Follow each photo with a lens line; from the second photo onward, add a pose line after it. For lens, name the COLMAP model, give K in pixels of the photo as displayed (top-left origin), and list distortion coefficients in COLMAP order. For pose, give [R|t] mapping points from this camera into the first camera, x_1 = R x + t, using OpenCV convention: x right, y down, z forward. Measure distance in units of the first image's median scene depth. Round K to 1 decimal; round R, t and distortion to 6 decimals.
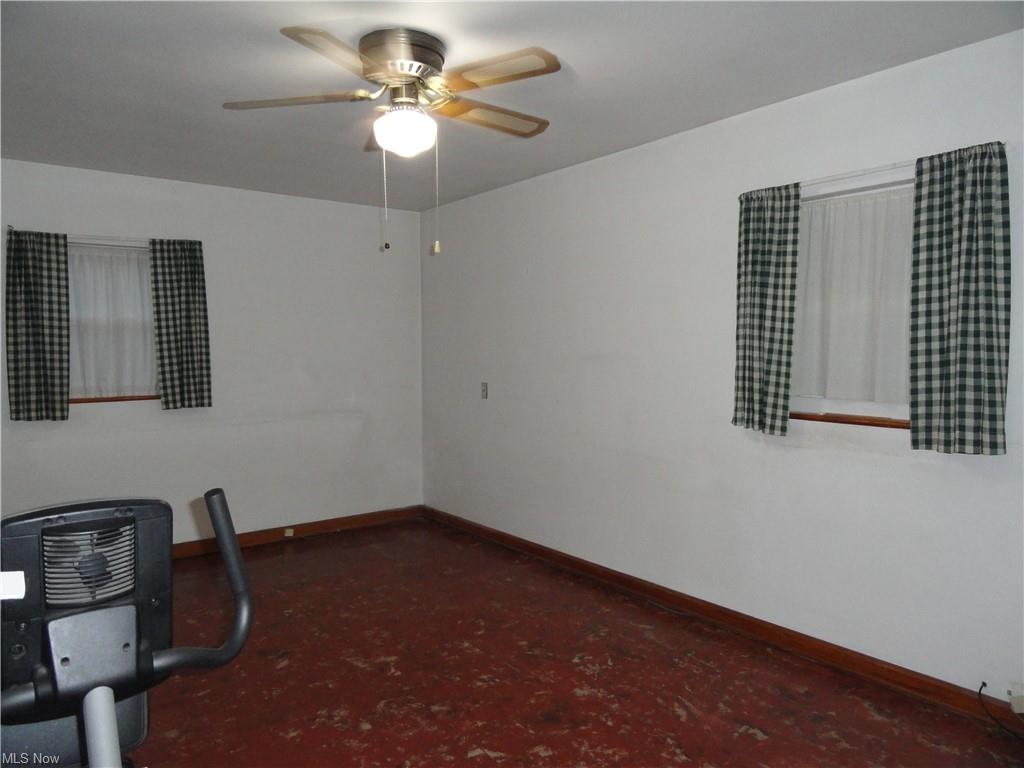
lens RADIAL K [[706.3, 0, 513.9], [0, 706.3, 380.9], [0, 0, 1]] dist [-0.006085, -0.003080]
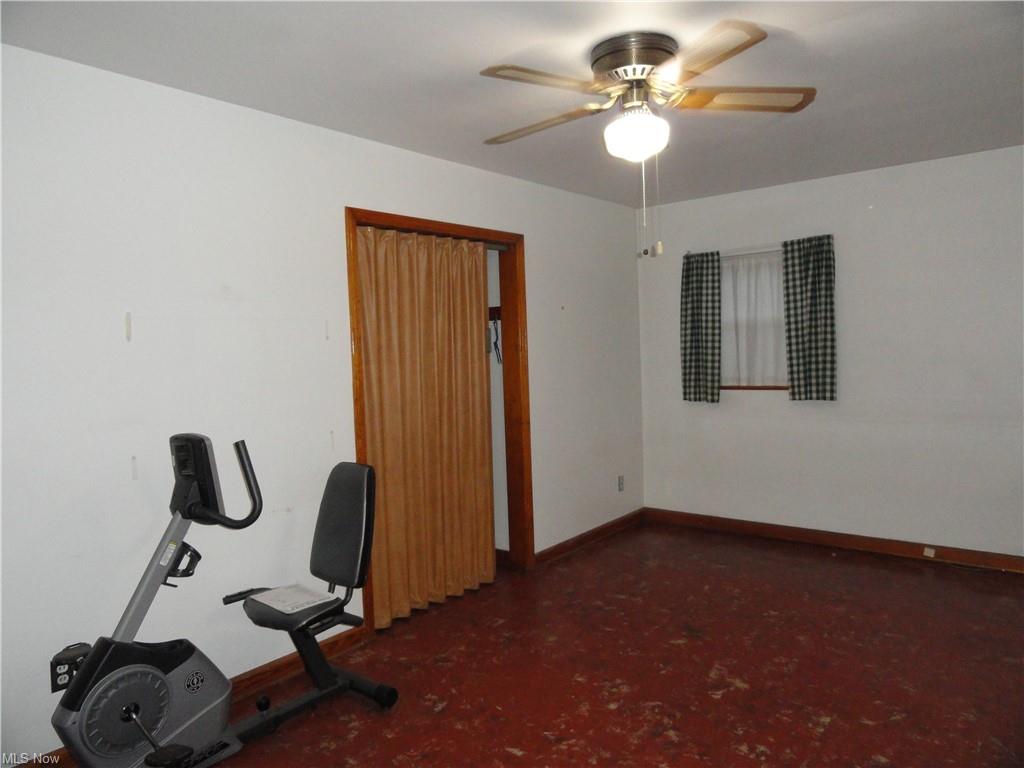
lens RADIAL K [[706.3, 0, 513.9], [0, 706.3, 380.9], [0, 0, 1]] dist [-0.006085, -0.003080]
pose [[0.229932, 0.045773, -0.972130, 0.482266], [-0.013371, 0.998948, 0.043873, -0.032184], [0.973115, 0.002910, 0.230302, 0.372338]]
